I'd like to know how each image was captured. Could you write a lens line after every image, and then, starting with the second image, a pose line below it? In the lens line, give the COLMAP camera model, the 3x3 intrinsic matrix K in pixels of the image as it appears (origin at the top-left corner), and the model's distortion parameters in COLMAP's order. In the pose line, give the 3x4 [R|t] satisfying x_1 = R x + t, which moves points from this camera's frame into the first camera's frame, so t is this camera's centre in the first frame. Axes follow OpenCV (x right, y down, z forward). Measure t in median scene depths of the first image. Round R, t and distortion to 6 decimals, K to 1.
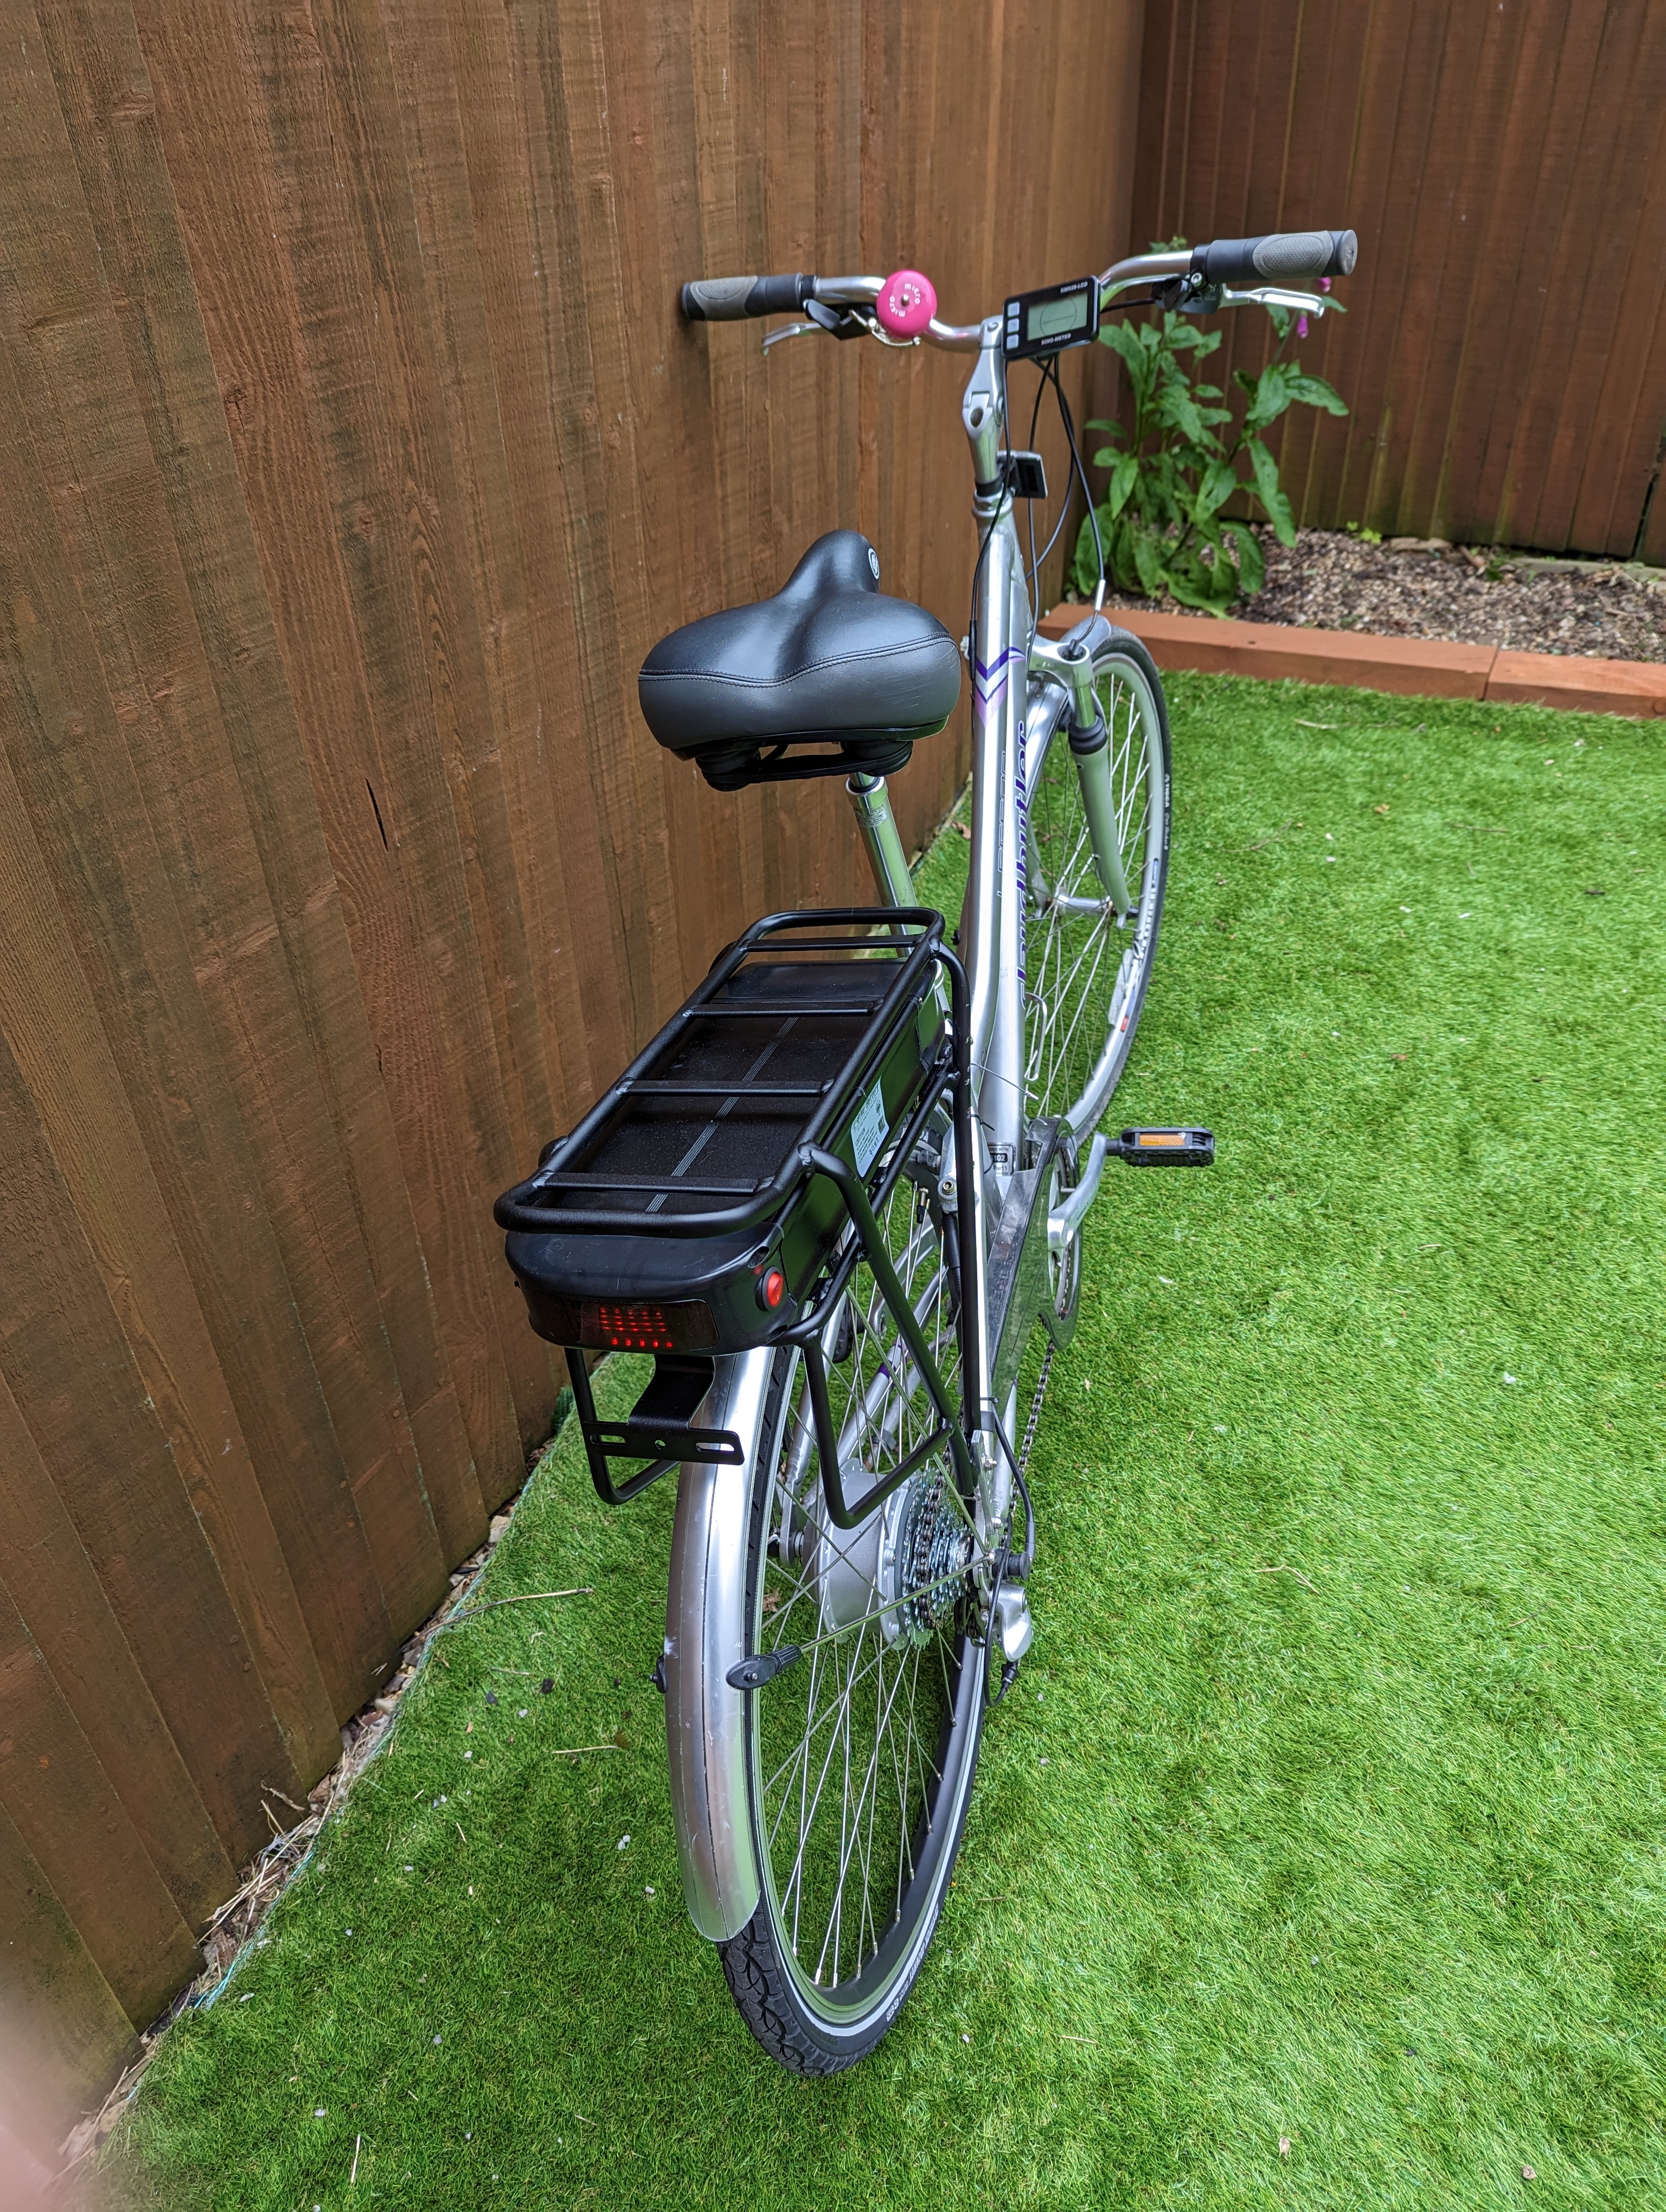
lens RADIAL K [[1561.2, 0, 834.1], [0, 1561.2, 1136.0], [0, 0, 1]] dist [0.071762, -0.058215]
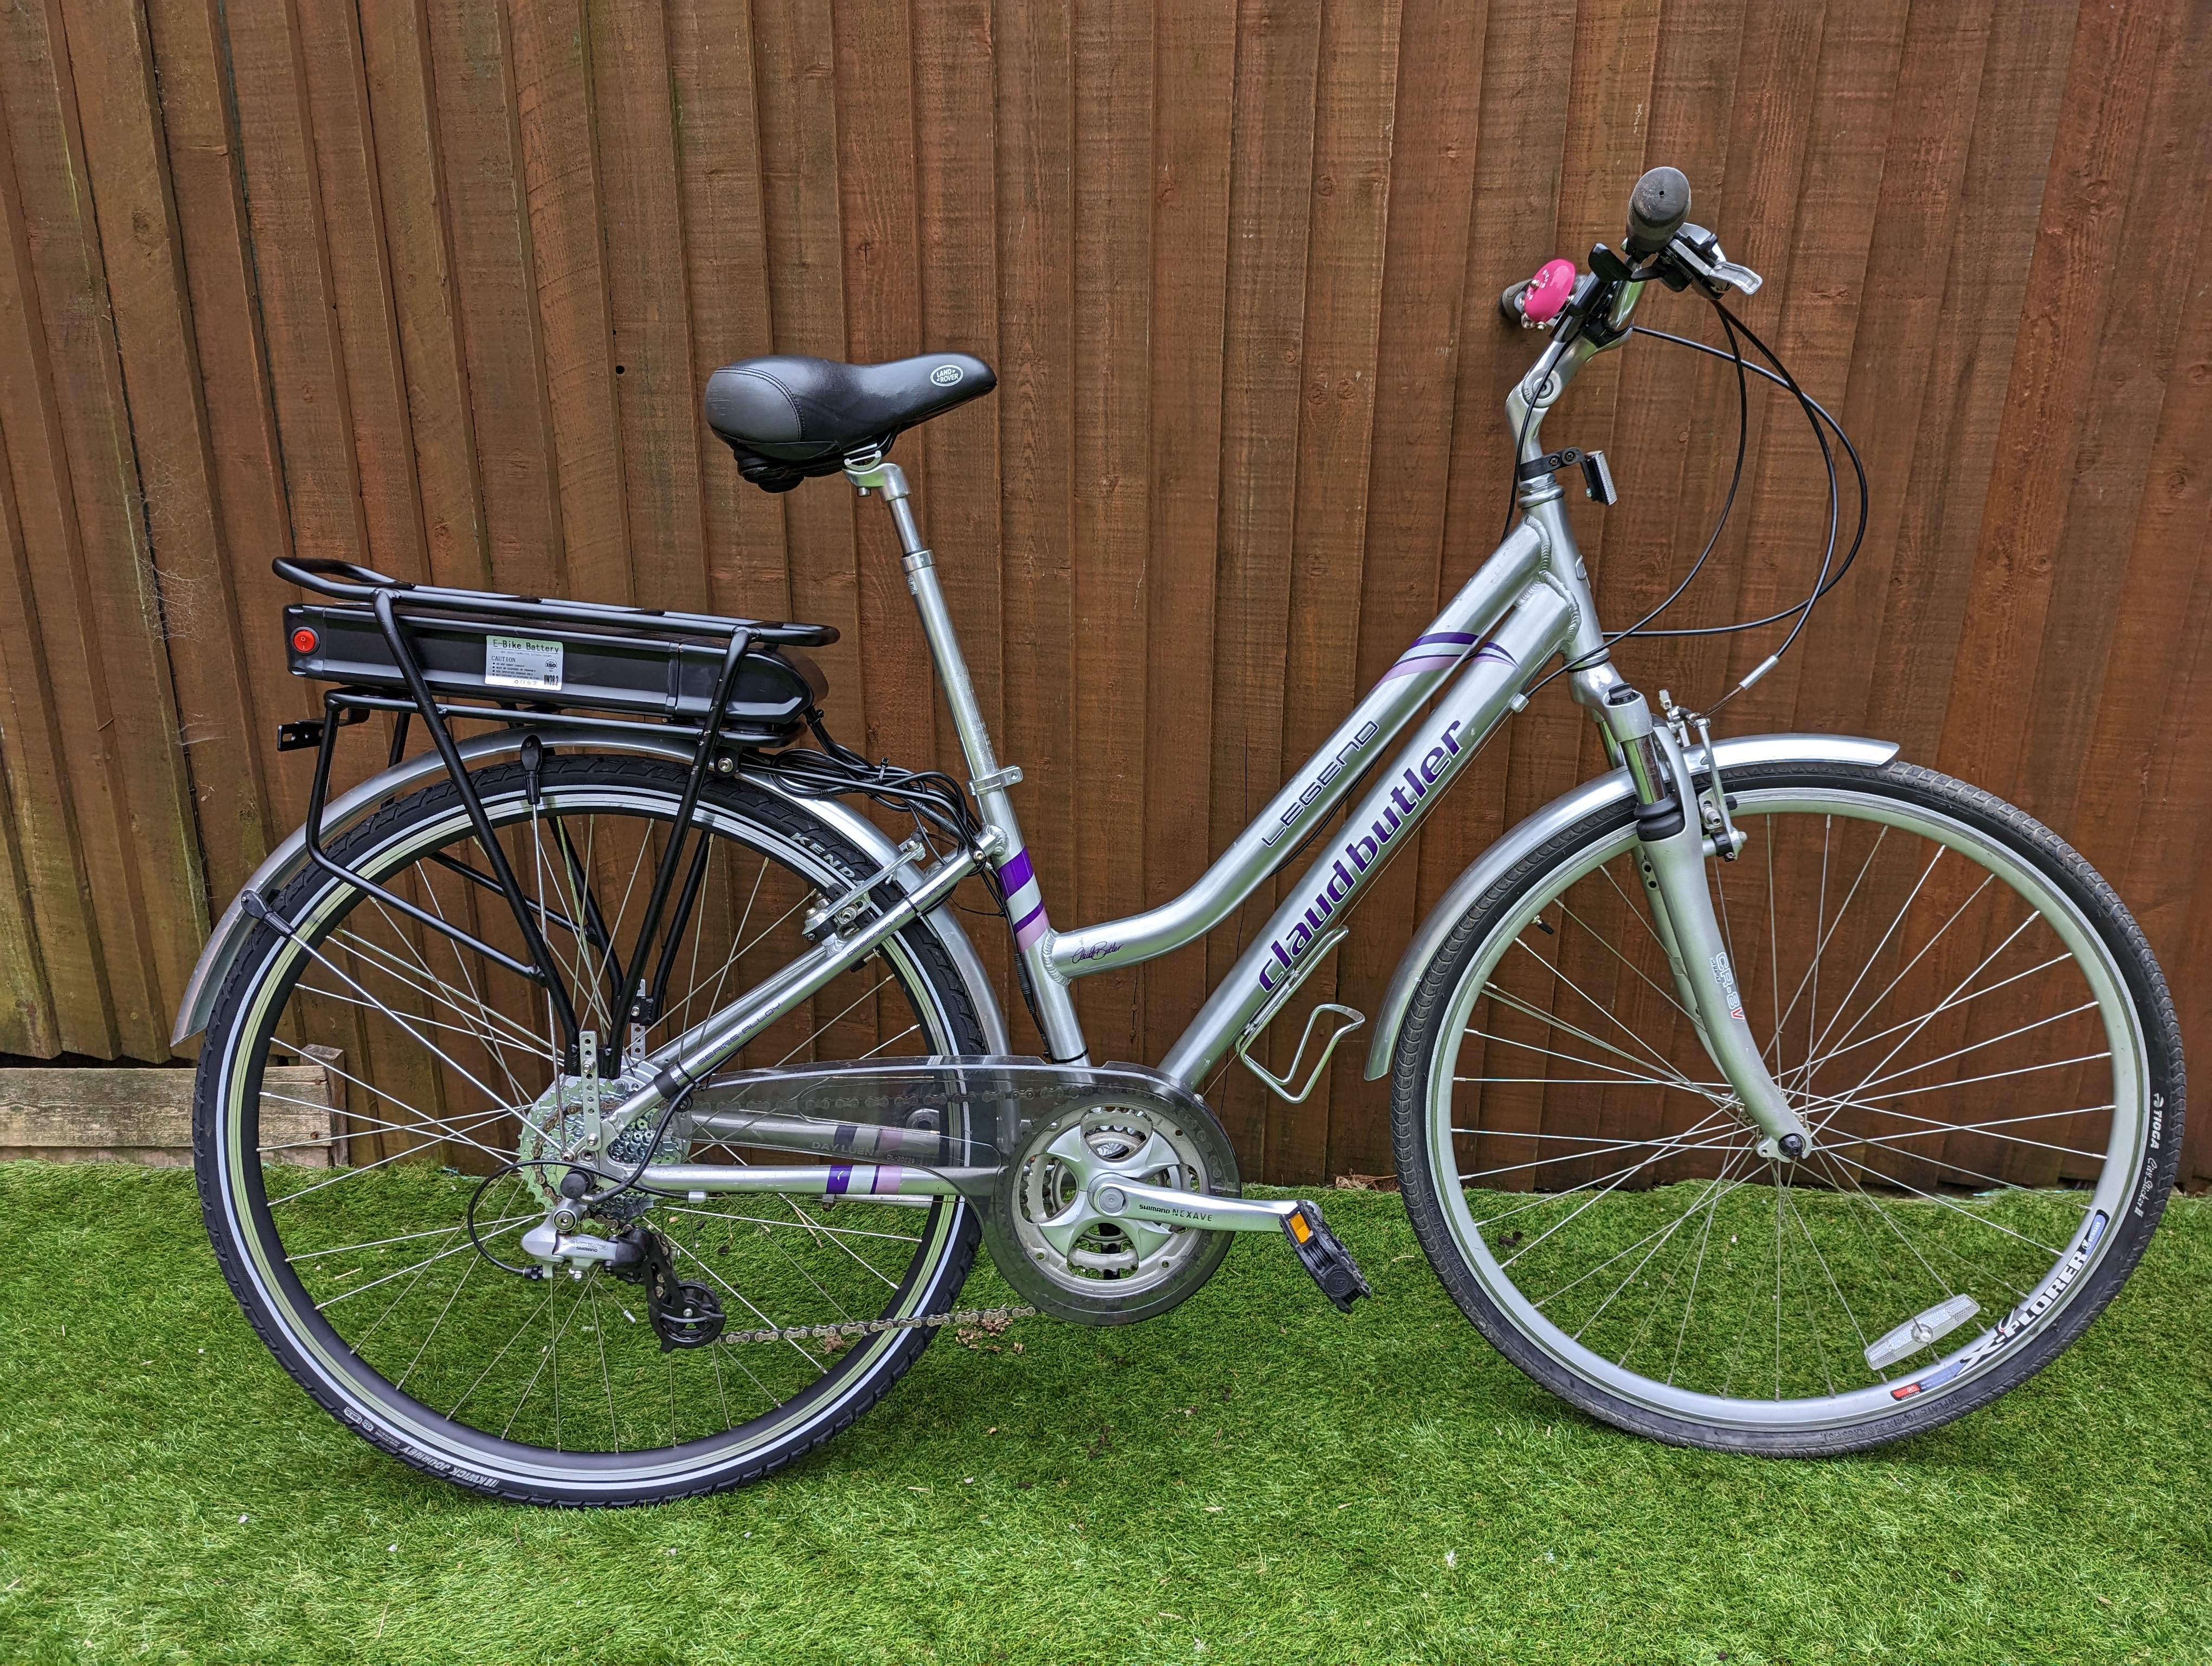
lens RADIAL K [[1561.2, 0, 1106.0], [0, 1561.2, 833.0], [0, 0, 1]] dist [0.071762, -0.058215]
pose [[0.316558, 0.323878, -0.891568, 1.224585], [-0.580738, 0.809340, 0.087812, -0.255760], [0.750022, 0.489970, 0.444292, 0.727854]]
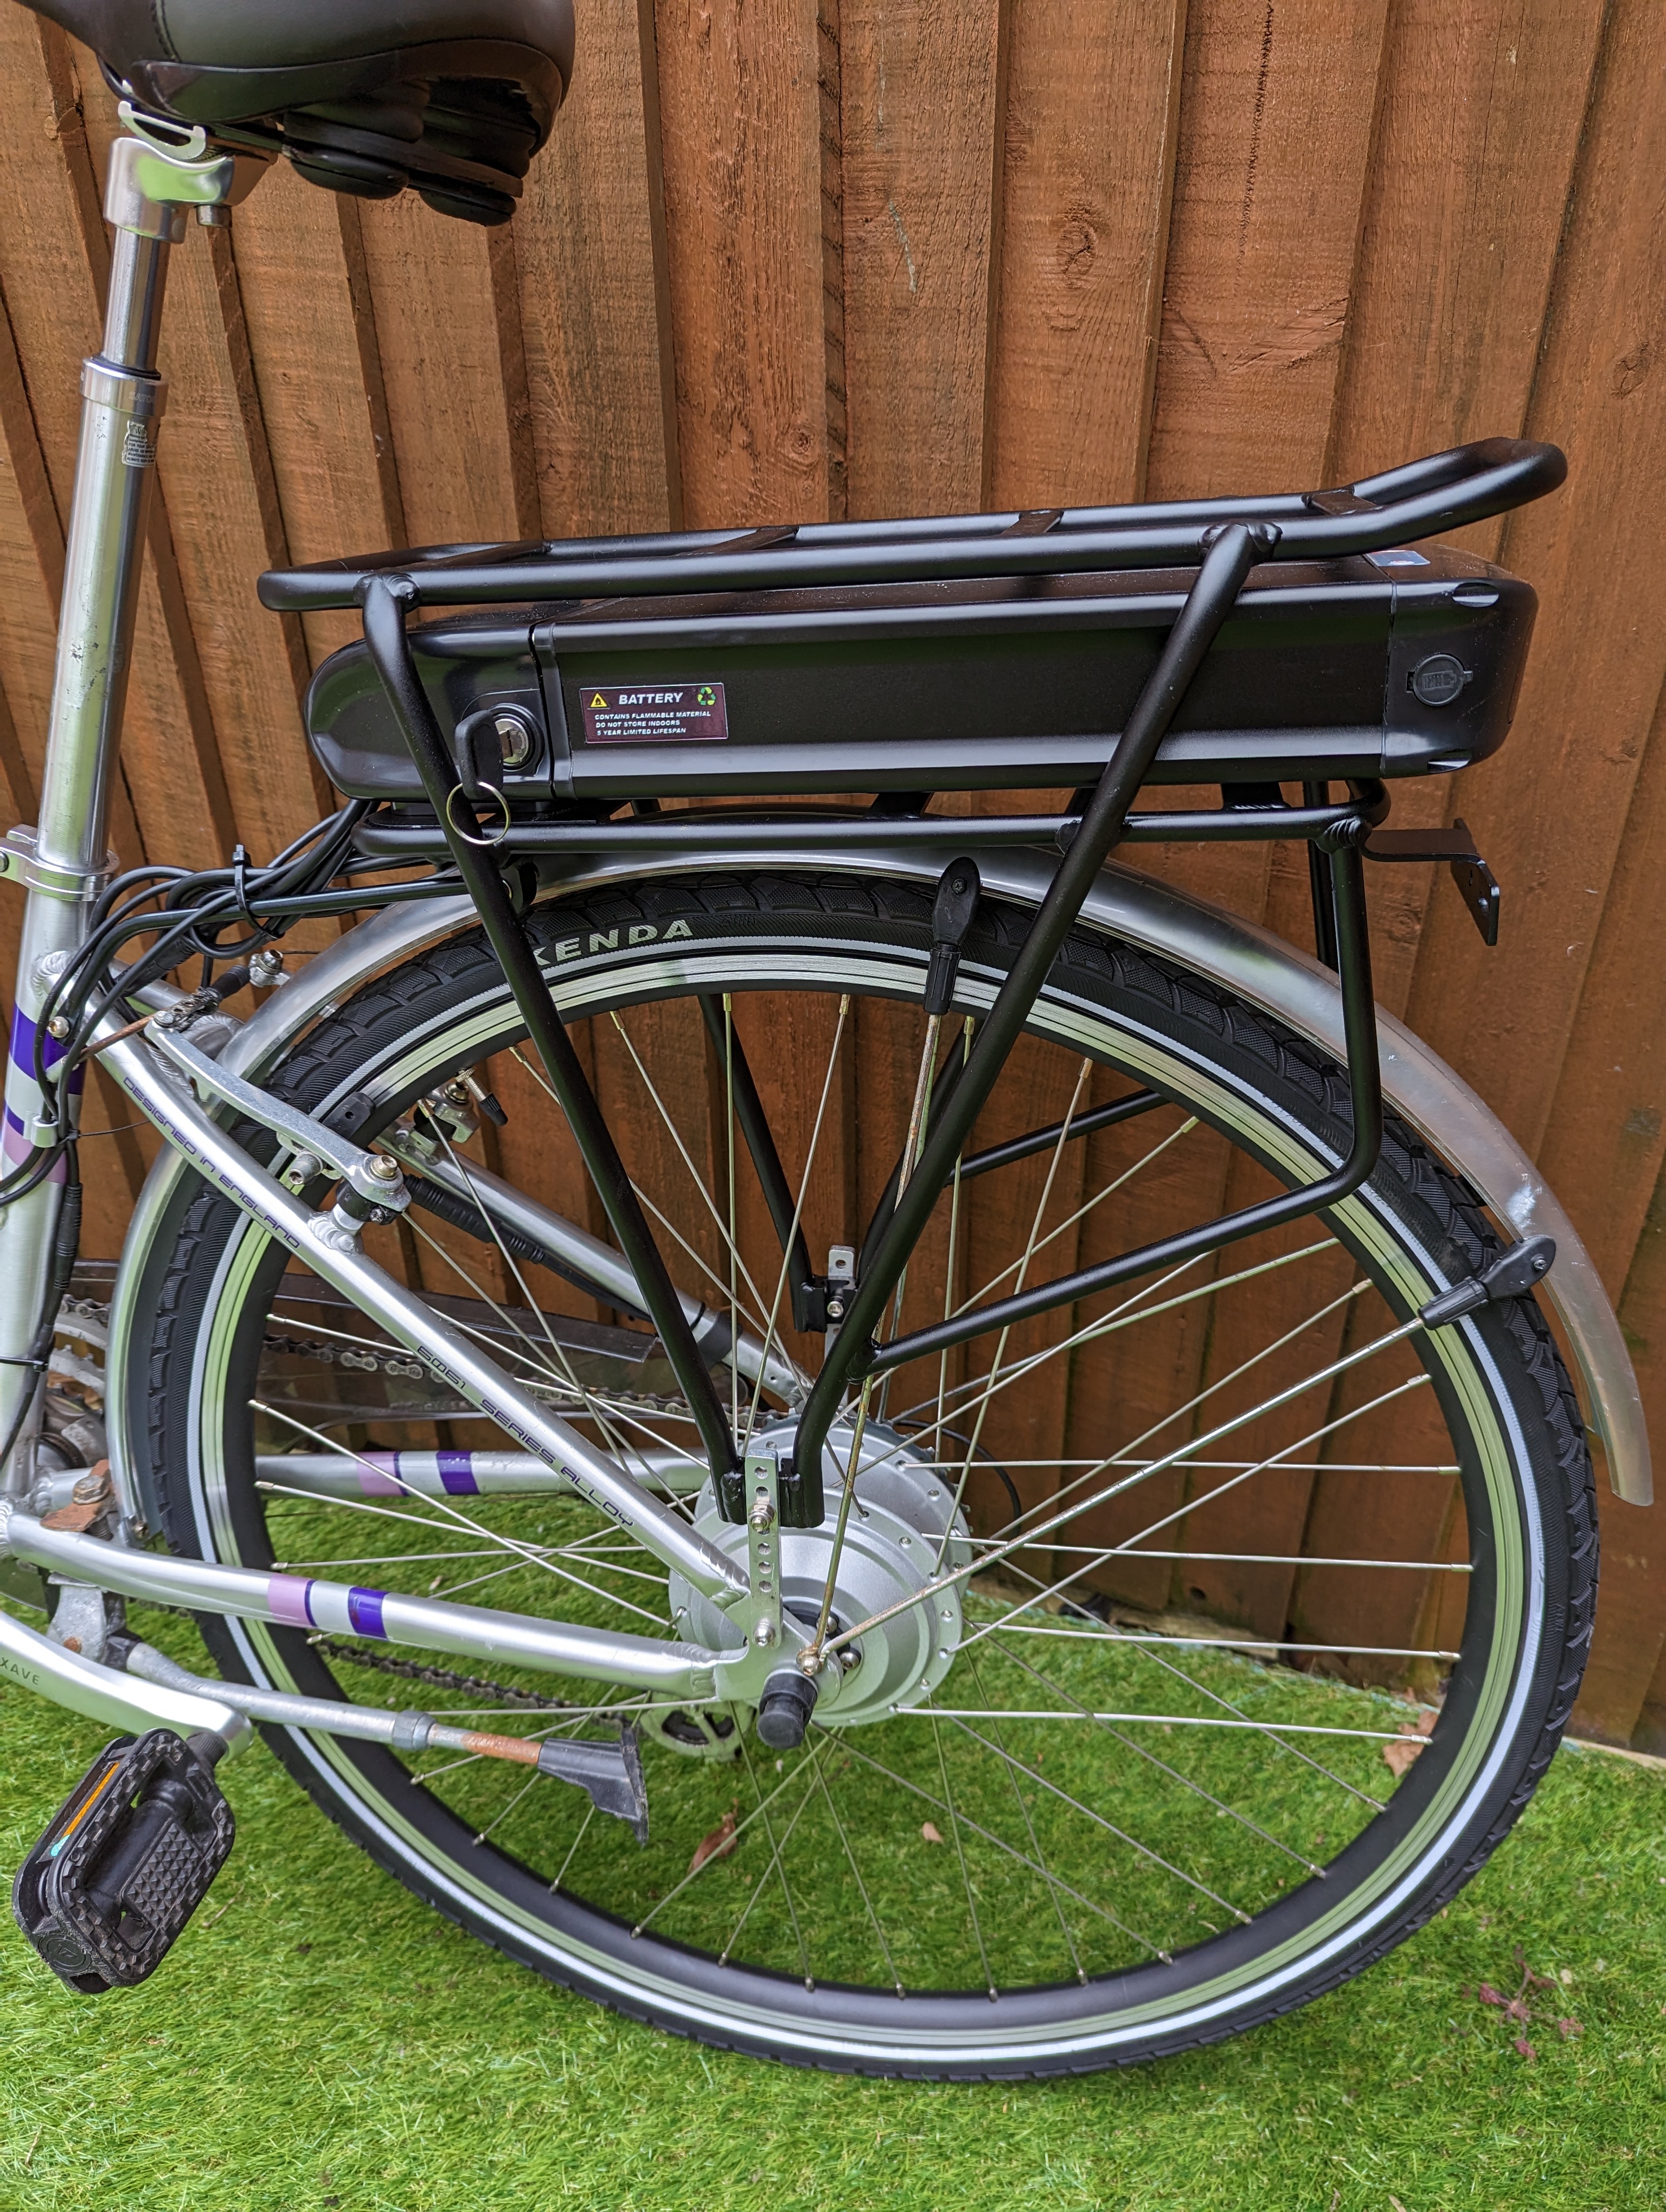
lens RADIAL K [[1560.4, 0, 833.0], [0, 1560.4, 1106.0], [0, 0, 1]] dist [0.069550, -0.081228]
pose [[0.023236, 0.530982, -0.847065, 0.799792], [-0.597839, 0.686482, 0.413922, -0.959450], [0.801280, 0.496790, 0.333392, 1.896477]]
